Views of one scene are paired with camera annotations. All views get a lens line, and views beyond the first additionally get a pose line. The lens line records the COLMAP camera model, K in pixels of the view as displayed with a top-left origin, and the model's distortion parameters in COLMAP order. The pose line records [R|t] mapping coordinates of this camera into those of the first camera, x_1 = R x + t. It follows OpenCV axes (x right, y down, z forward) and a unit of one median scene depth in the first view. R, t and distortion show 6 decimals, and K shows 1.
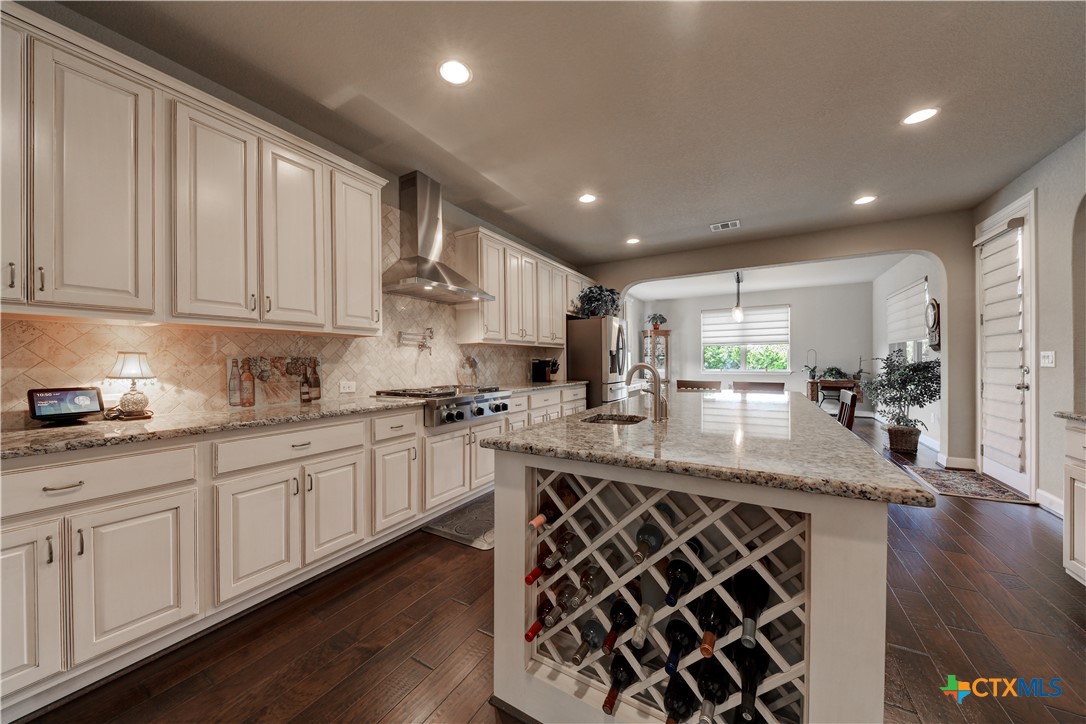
lens RADIAL K [[374.6, 0, 543.9], [0, 374.6, 363.6], [0, 0, 1]] dist [-0.003795, -0.002427]
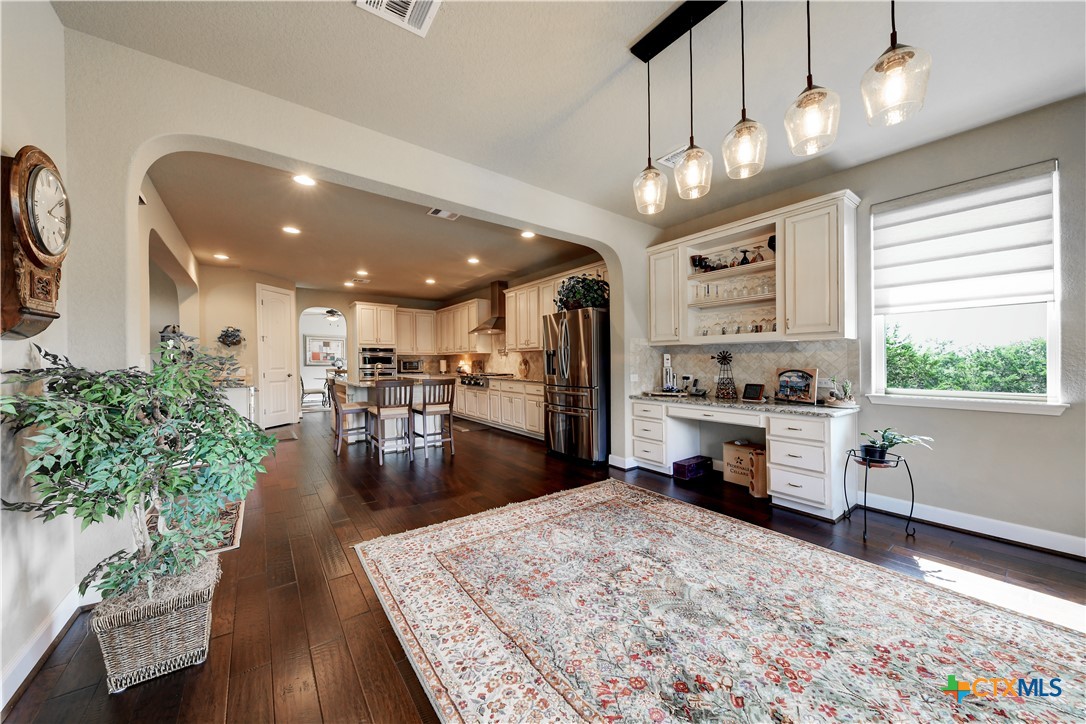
lens RADIAL K [[374.6, 0, 541.4], [0, 374.6, 359.9], [0, 0, 1]] dist [-0.003795, -0.002427]
pose [[-0.392089, 0.002406, -0.919924, 1.236492], [0.001200, 0.999997, 0.002104, -0.015751], [0.919926, -0.000279, -0.392091, 1.580781]]
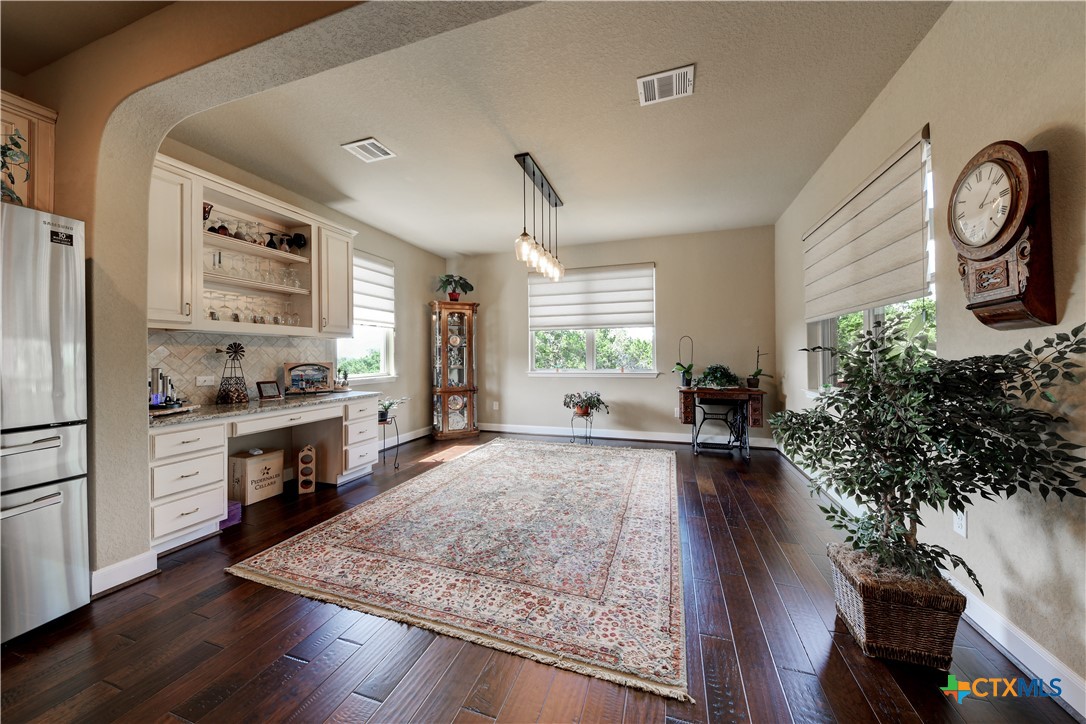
lens RADIAL K [[374.6, 0, 537.7], [0, 374.6, 351.2], [0, 0, 1]] dist [-0.003795, -0.002427]
pose [[0.981891, 0.003470, 0.189417, 0.382337], [-0.000319, 0.999861, -0.016665, -0.003720], [-0.189449, 0.016303, 0.981755, 0.471138]]
